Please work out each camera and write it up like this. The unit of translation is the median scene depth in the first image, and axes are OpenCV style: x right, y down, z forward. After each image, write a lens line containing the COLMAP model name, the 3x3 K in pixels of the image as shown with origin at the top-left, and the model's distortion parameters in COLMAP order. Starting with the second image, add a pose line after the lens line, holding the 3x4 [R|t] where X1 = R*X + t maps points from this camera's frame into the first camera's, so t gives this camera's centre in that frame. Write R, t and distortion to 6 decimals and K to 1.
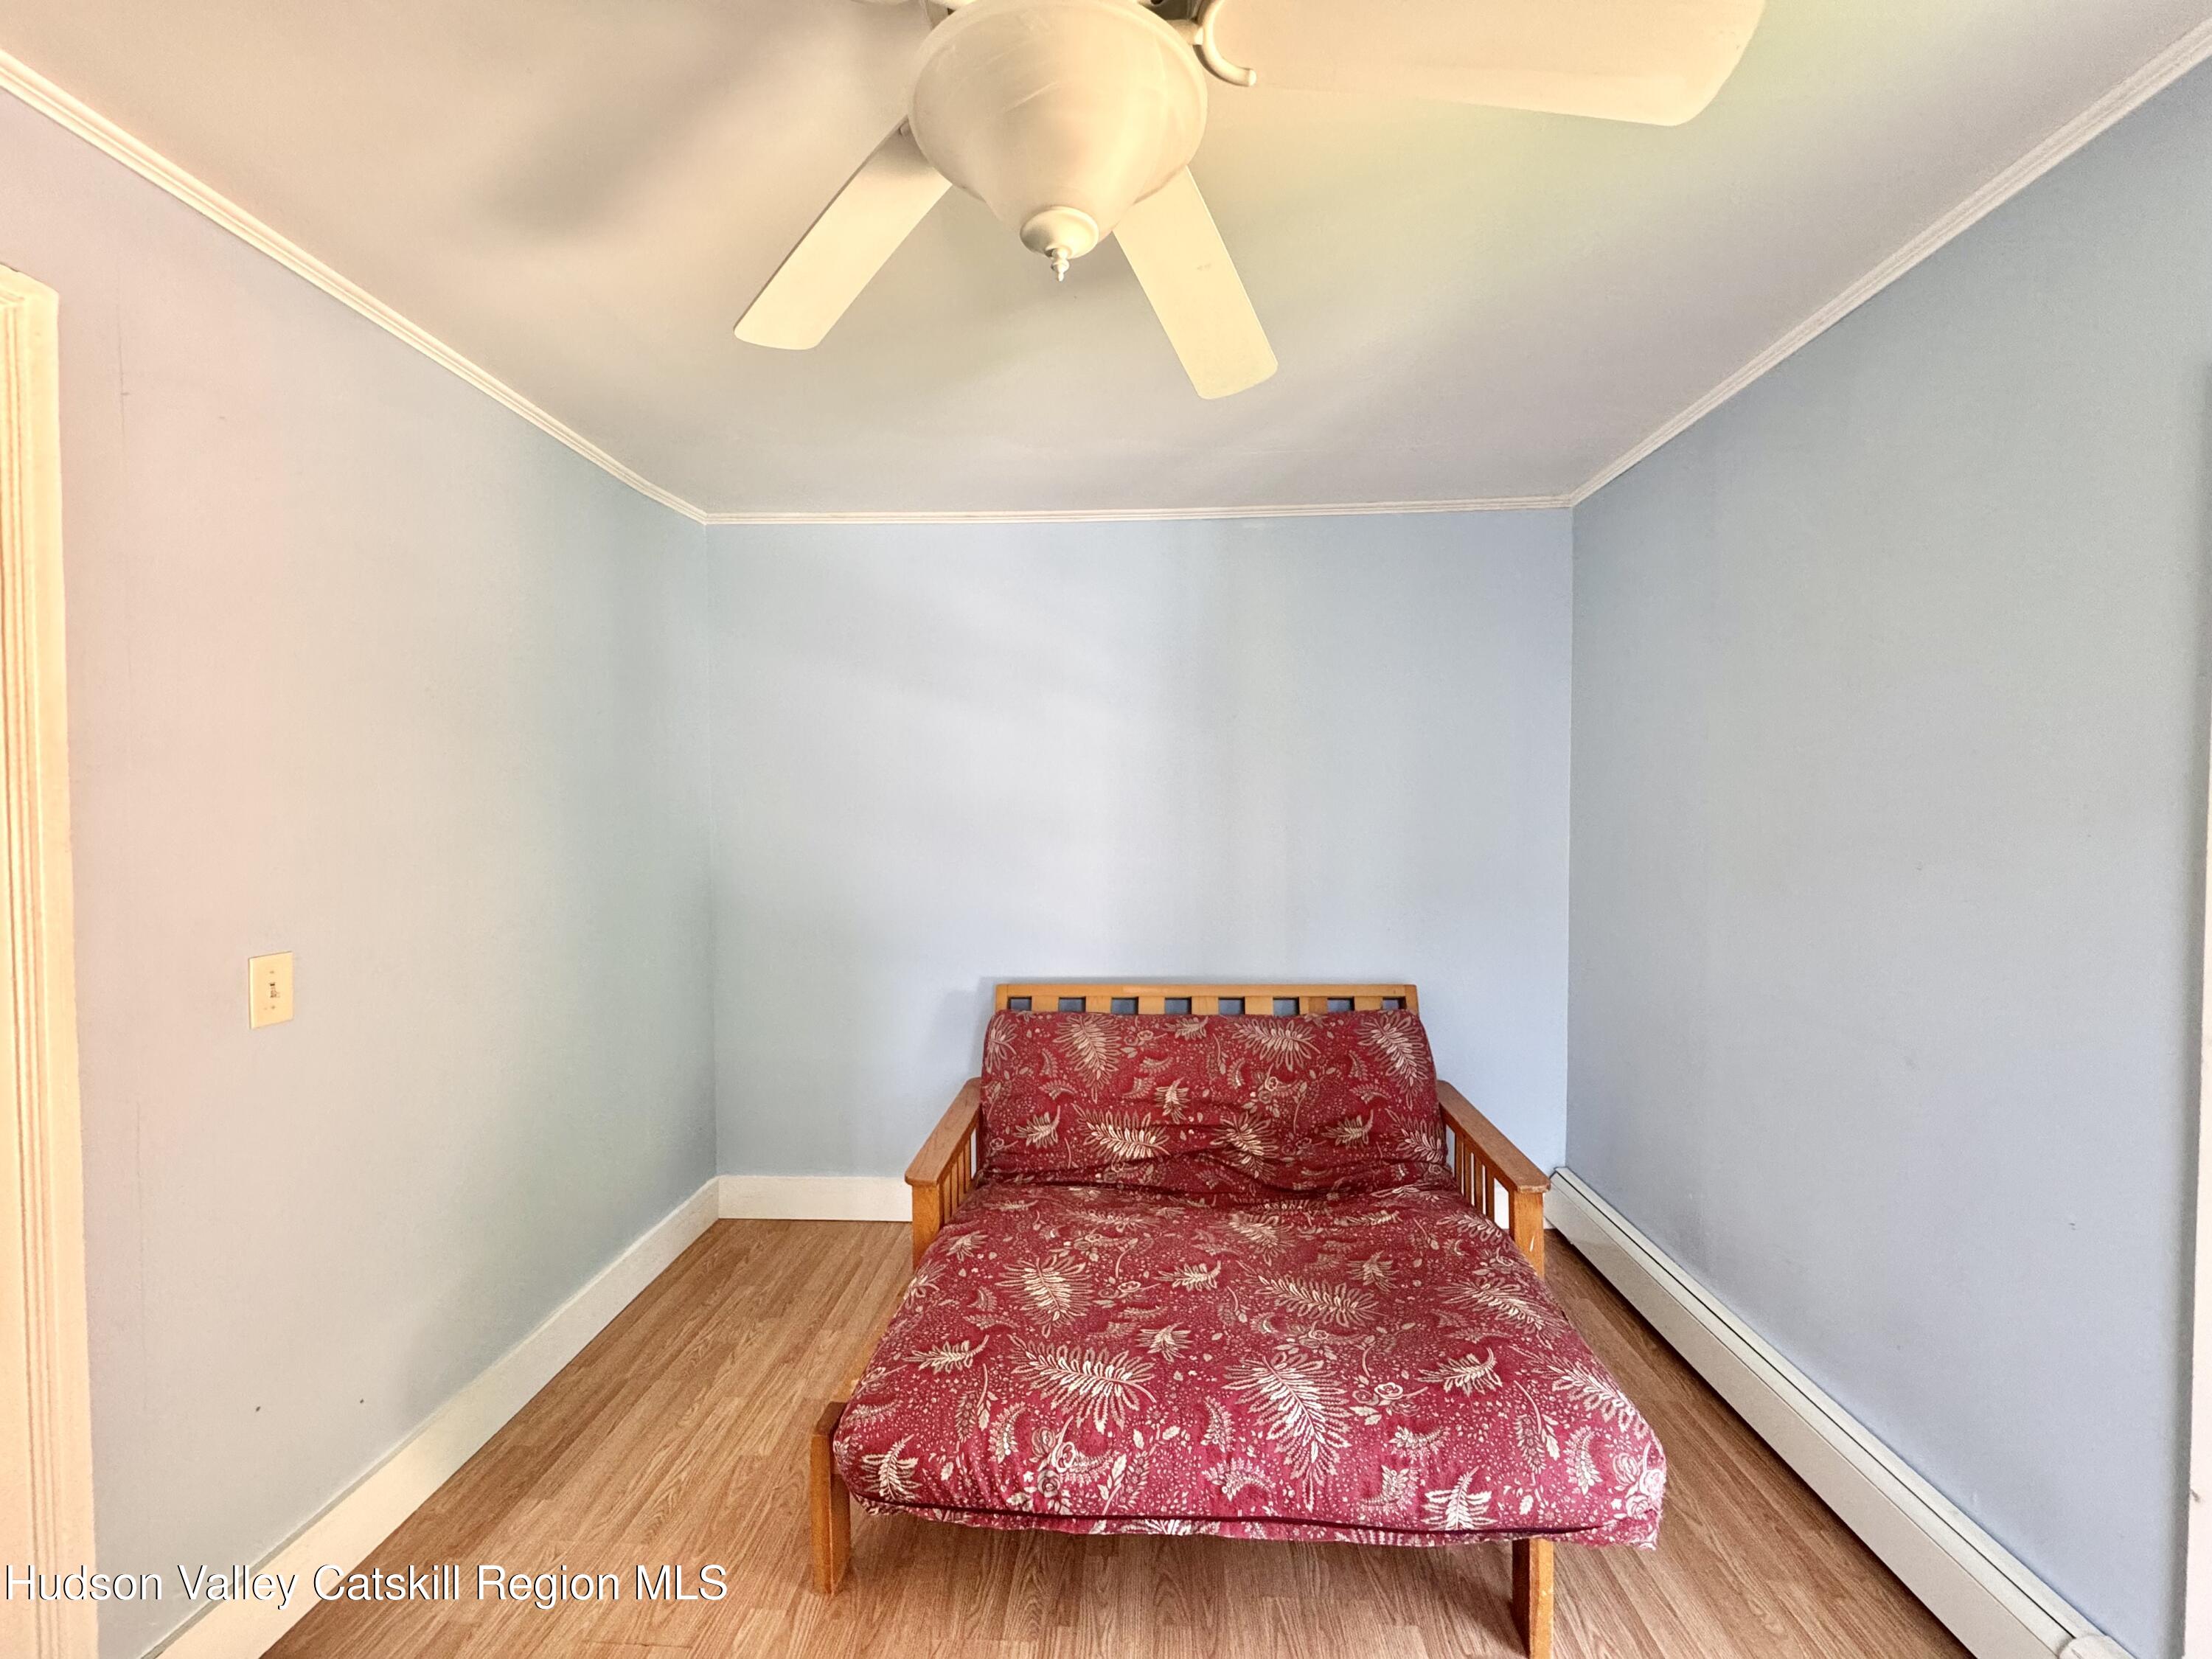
lens RADIAL K [[882.1, 0, 1109.0], [0, 882.1, 827.8], [0, 0, 1]] dist [-0.002889, 0.000913]
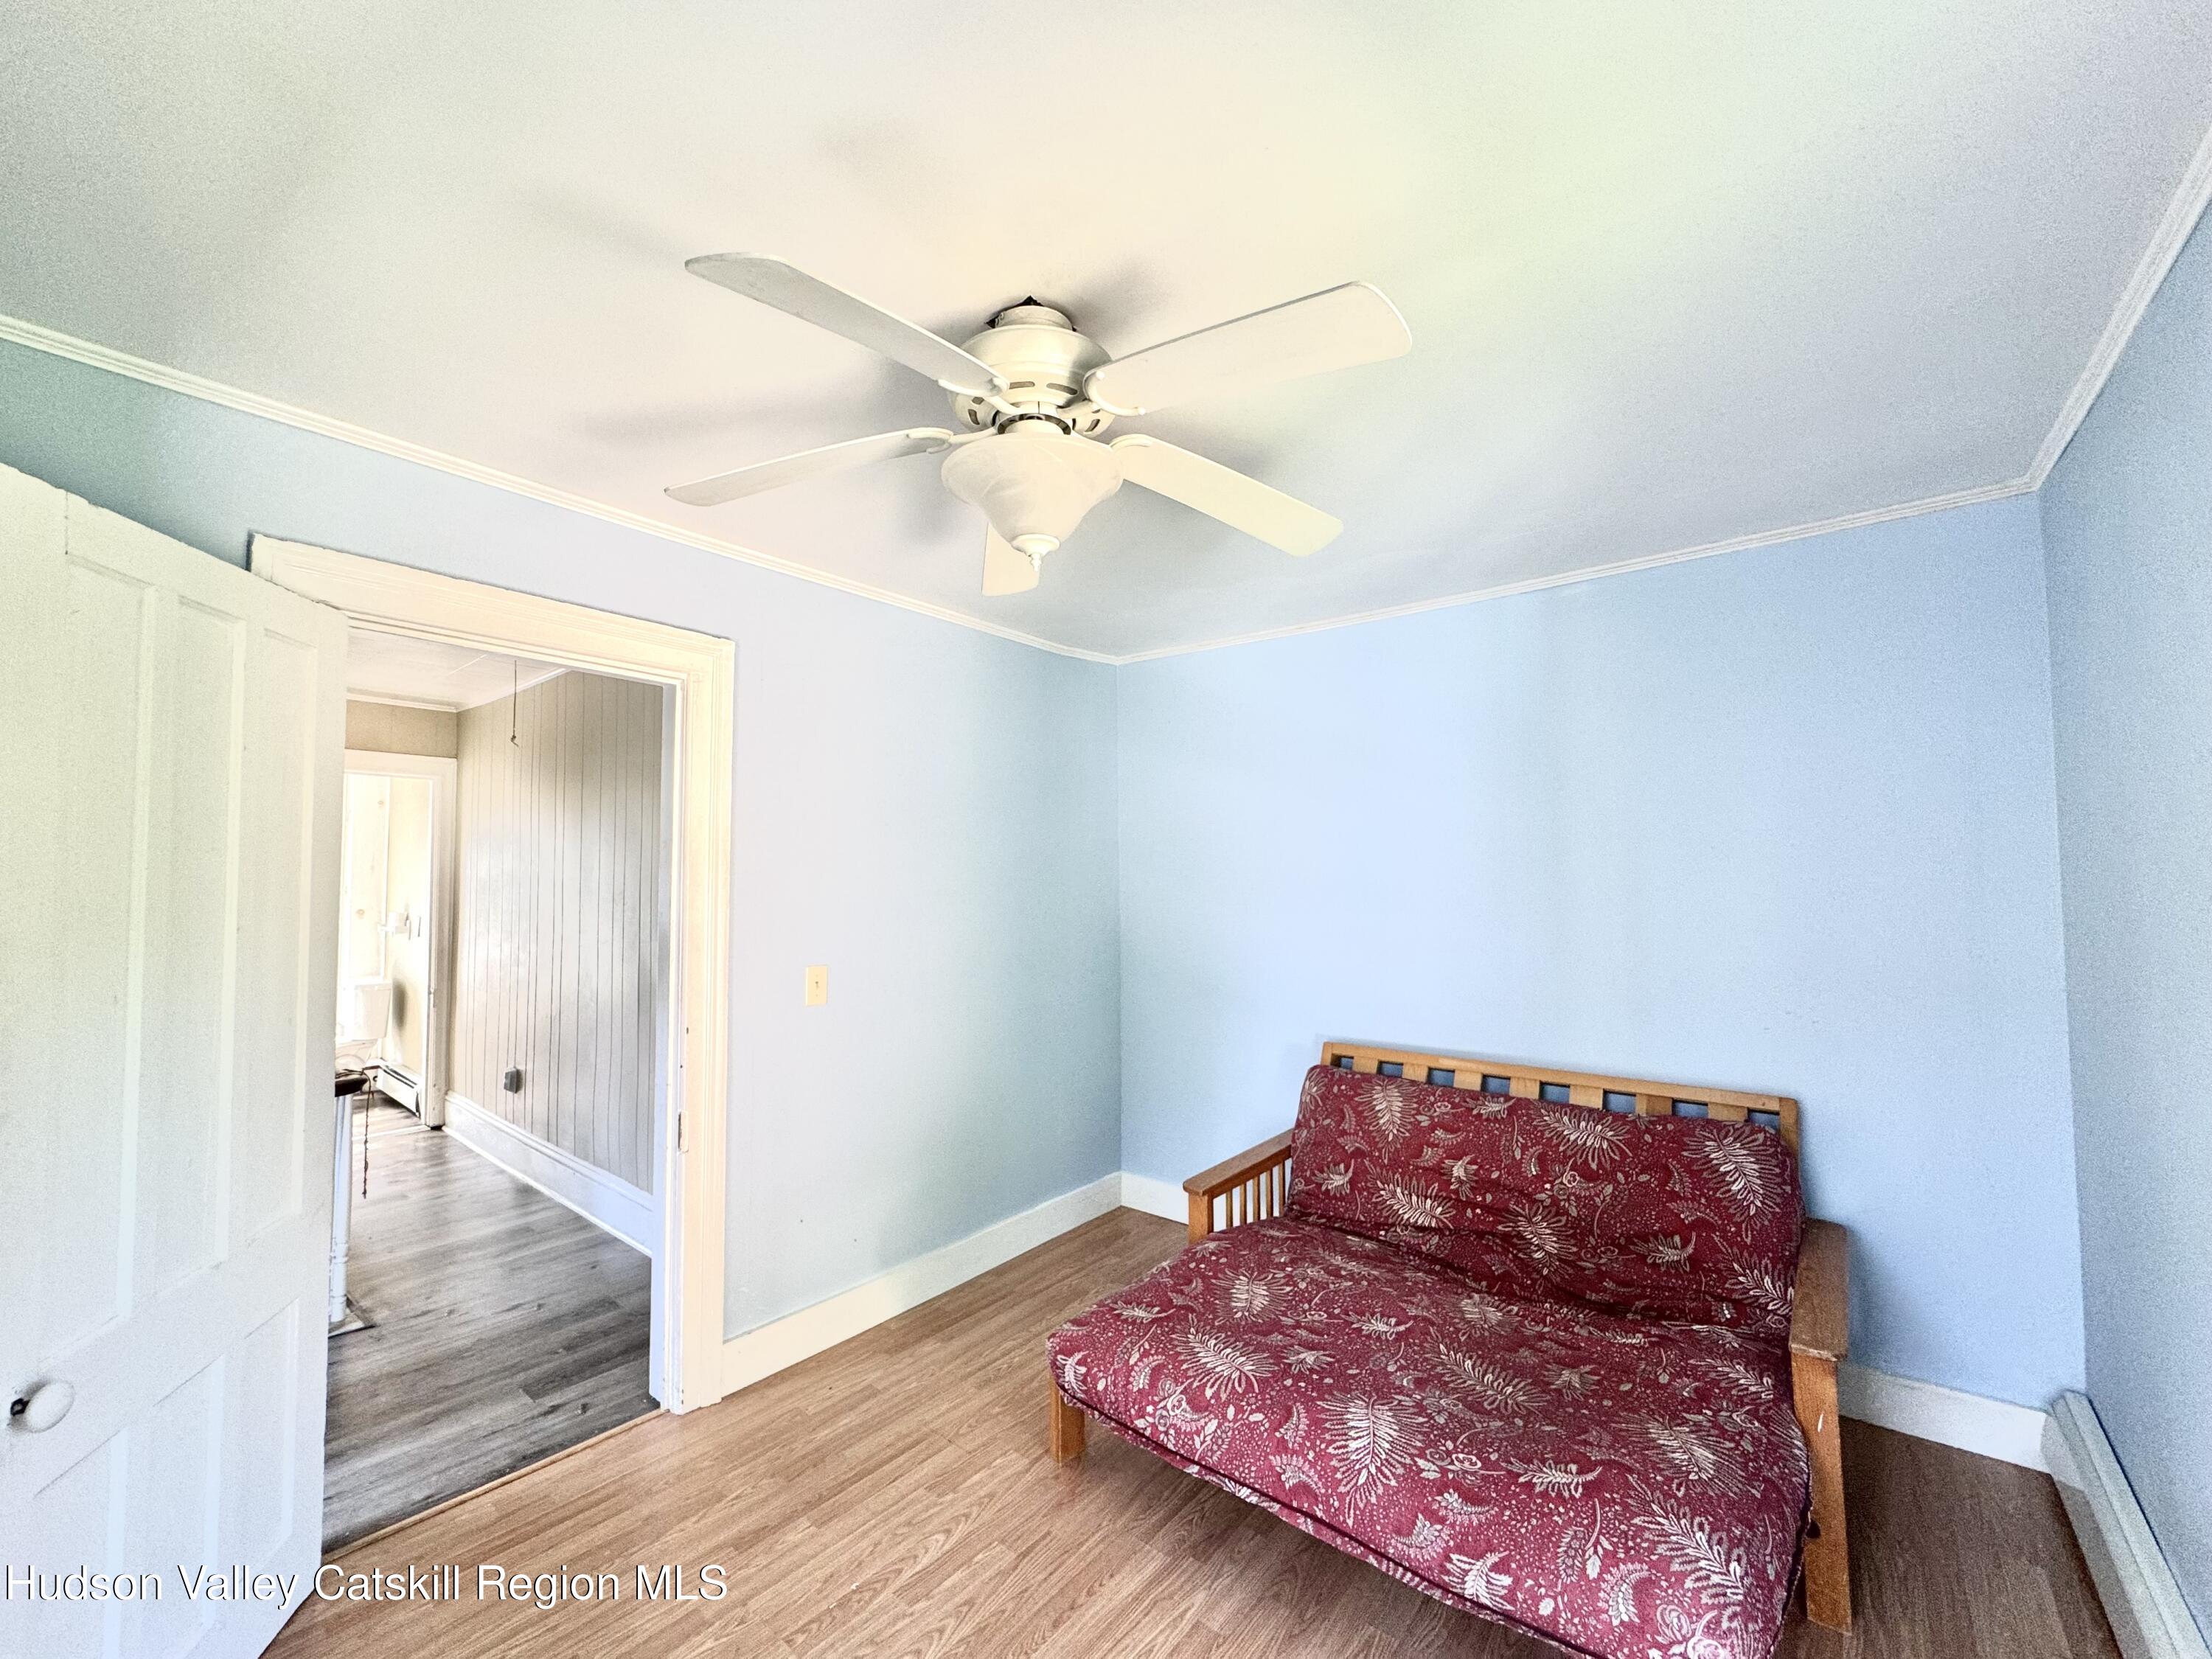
lens RADIAL K [[882.1, 0, 1110.2], [0, 882.1, 826.5], [0, 0, 1]] dist [-0.002889, 0.000913]
pose [[0.809183, -0.027556, -0.586911, 0.486482], [-0.013310, 0.997784, -0.065198, -0.023857], [0.587406, 0.060569, 0.807022, -0.097949]]
